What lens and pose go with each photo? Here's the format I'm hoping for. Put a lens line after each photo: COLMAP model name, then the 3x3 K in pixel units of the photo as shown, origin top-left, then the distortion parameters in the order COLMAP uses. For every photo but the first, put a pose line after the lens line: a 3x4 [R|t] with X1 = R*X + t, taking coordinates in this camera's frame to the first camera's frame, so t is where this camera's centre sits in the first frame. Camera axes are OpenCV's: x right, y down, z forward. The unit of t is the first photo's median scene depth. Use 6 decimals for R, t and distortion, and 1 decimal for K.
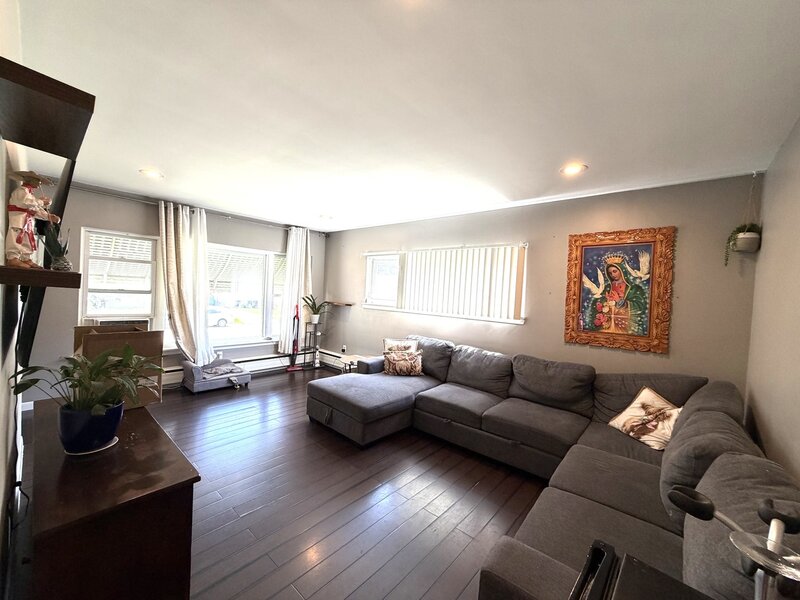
lens RADIAL K [[318.1, 0, 398.7], [0, 318.1, 300.8], [0, 0, 1]] dist [-0.001308, 0.000263]
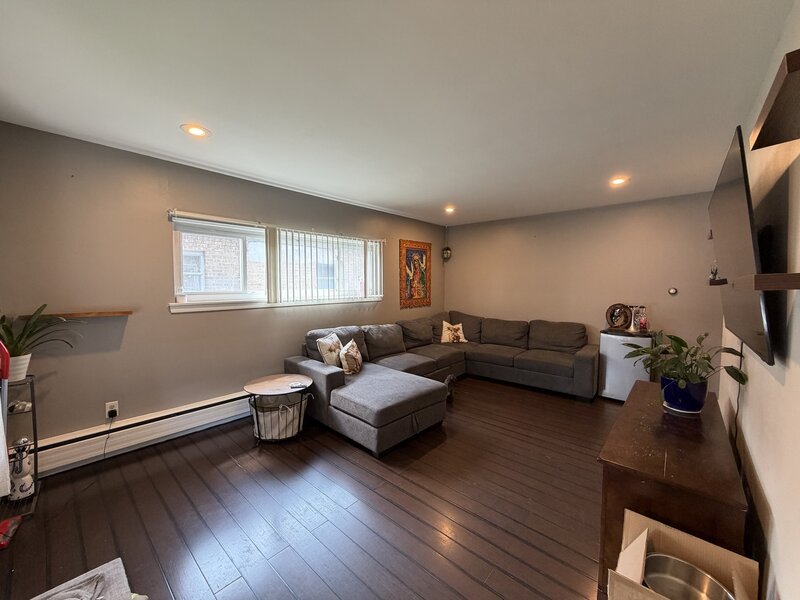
lens RADIAL K [[318.1, 0, 398.7], [0, 318.1, 300.8], [0, 0, 1]] dist [-0.001308, 0.000263]
pose [[0.016852, -0.112270, 0.993535, -1.107925], [0.024111, 0.993433, 0.111849, -0.086764], [-0.999567, 0.022070, 0.019448, 1.046358]]
